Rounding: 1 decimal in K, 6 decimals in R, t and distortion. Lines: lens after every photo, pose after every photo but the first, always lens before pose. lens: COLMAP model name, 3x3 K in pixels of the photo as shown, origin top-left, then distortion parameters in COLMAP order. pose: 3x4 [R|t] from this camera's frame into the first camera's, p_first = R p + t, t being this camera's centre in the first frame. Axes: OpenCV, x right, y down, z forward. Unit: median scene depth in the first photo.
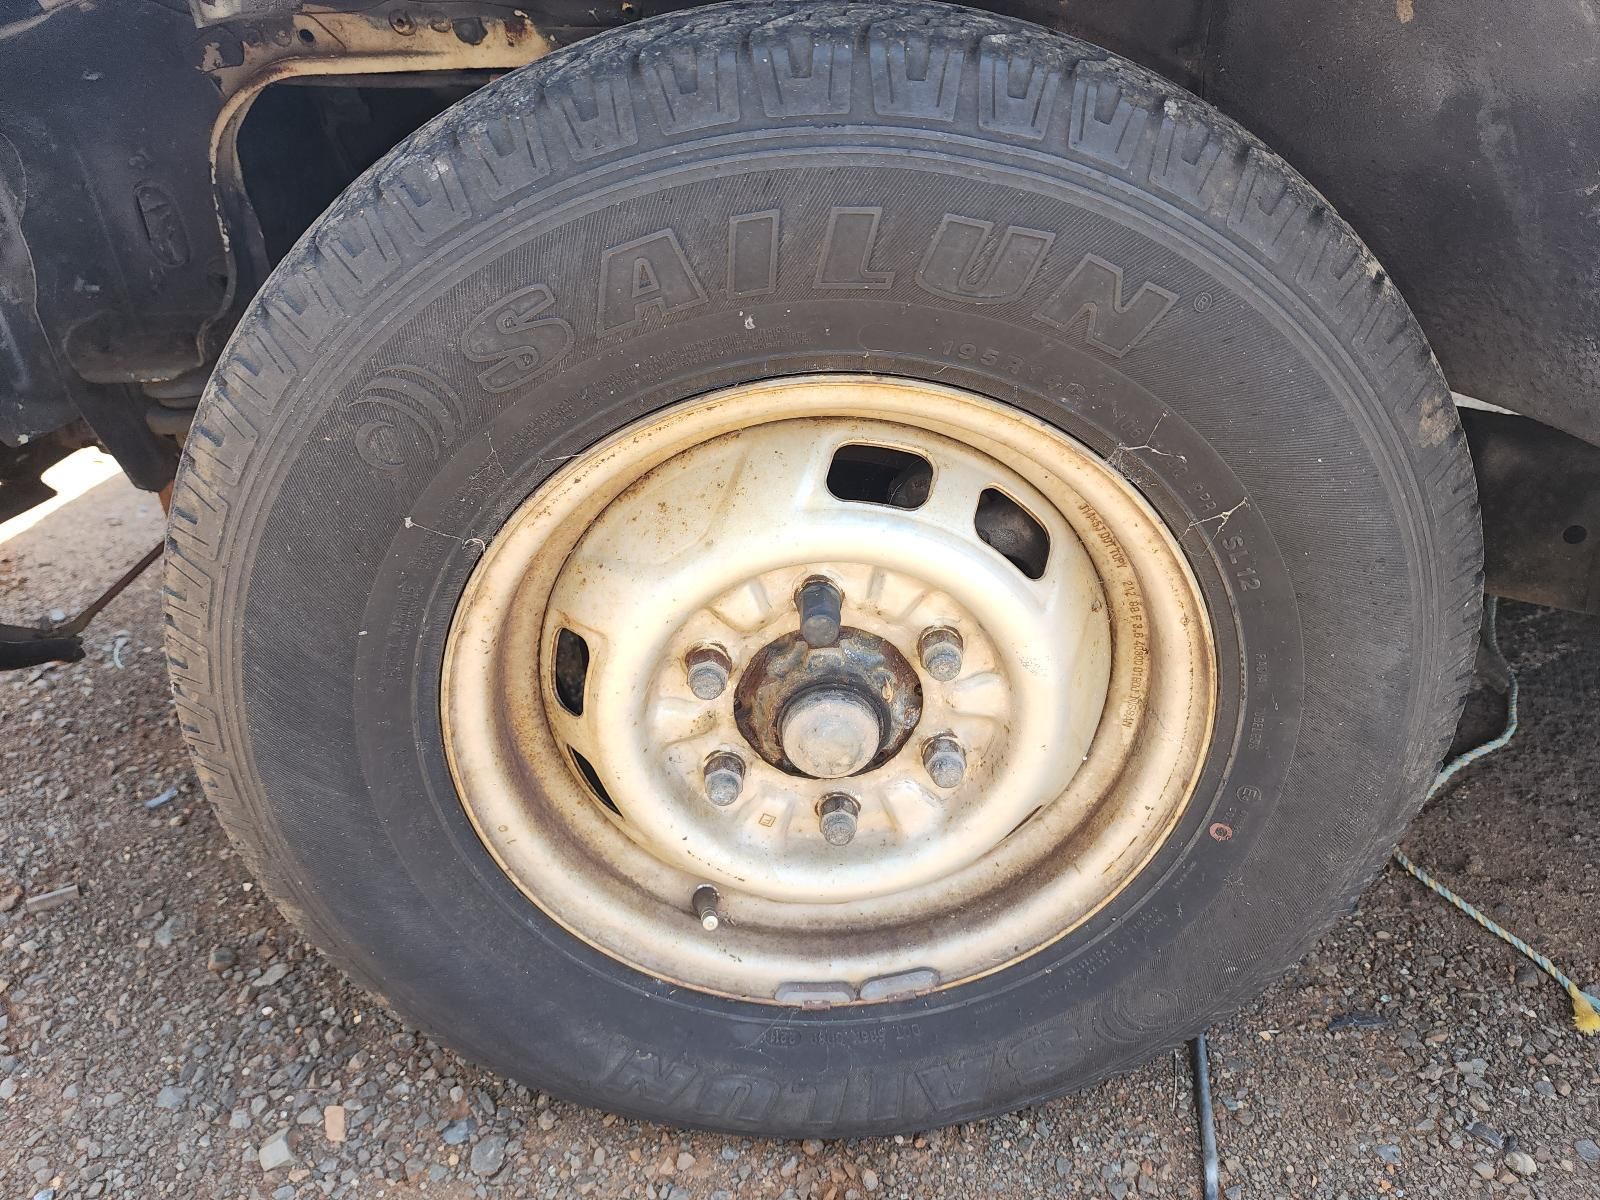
lens RADIAL K [[1116.5, 0, 800.0], [0, 1116.5, 600.0], [0, 0, 1]] dist [0.007235, -0.003443]
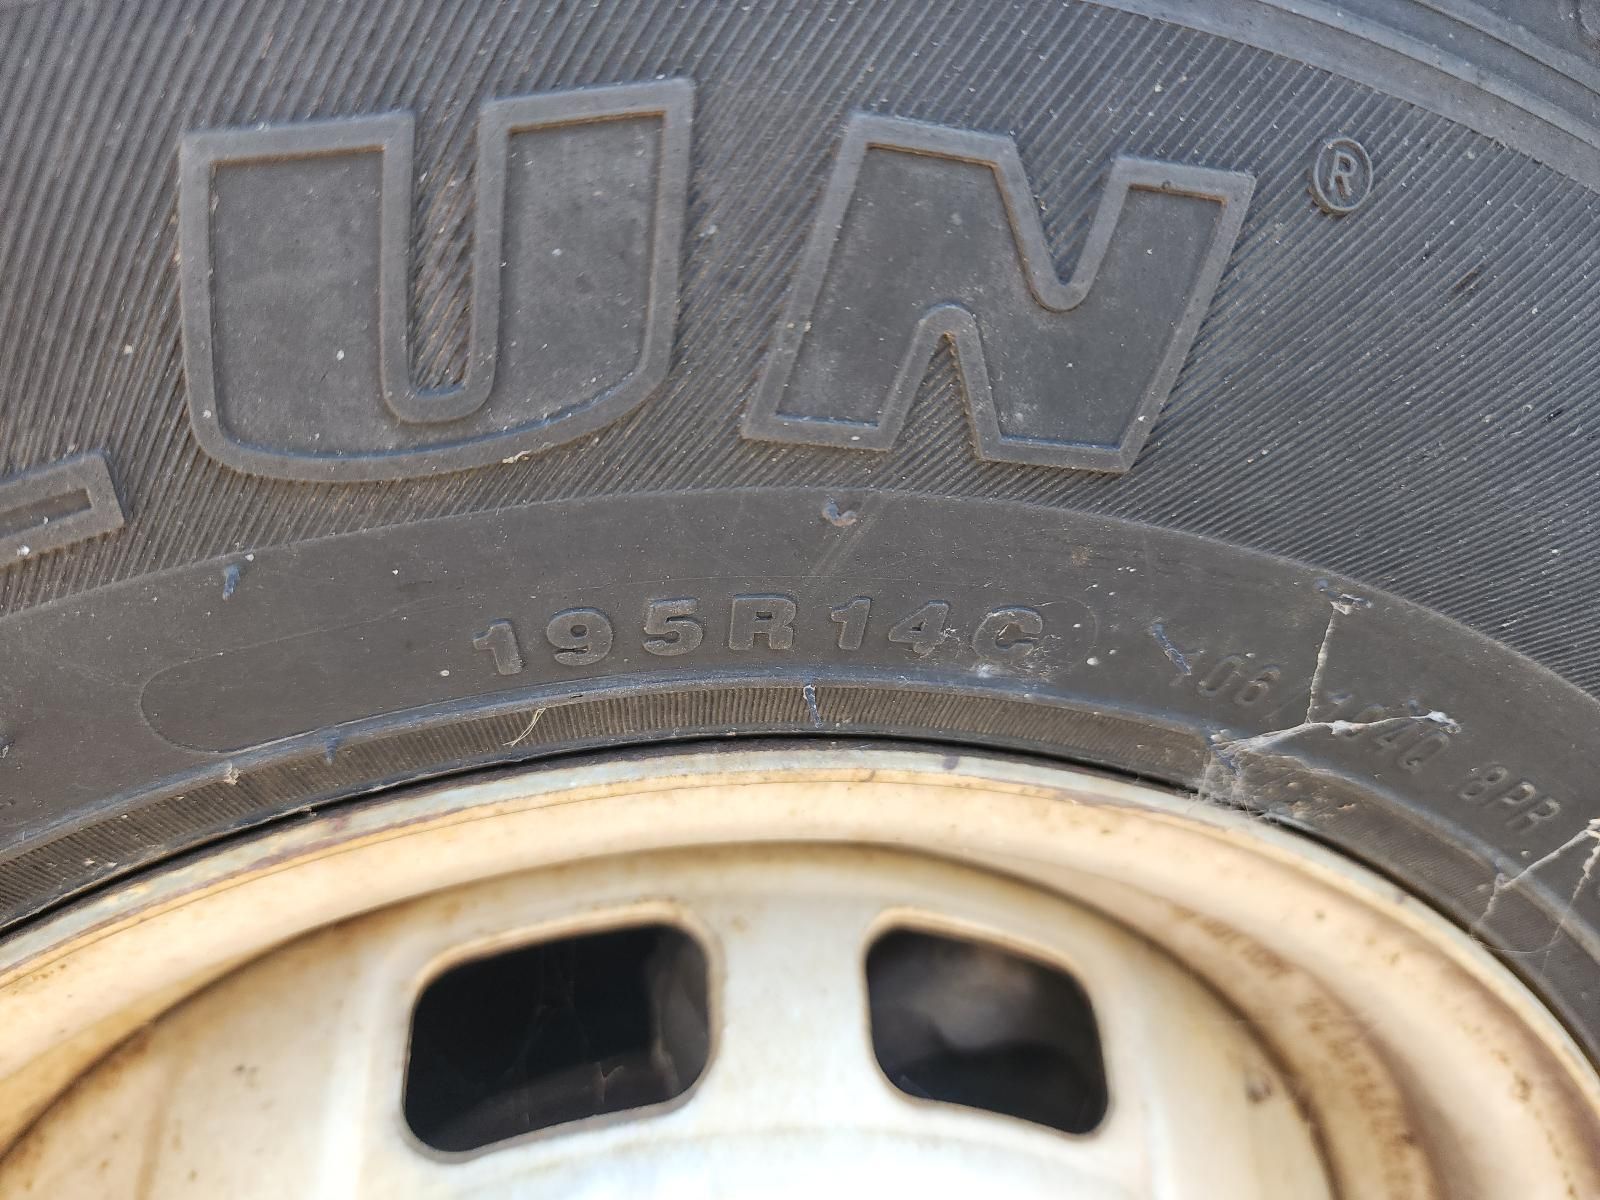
lens RADIAL K [[1120.2, 0, 800.0], [0, 1120.2, 600.0], [0, 0, 1]] dist [-0.047001, 0.000919]
pose [[0.941054, -0.332186, 0.063788, 0.171221], [0.338236, 0.922096, -0.187976, -0.150873], [0.003625, 0.198471, 0.980100, 0.682794]]
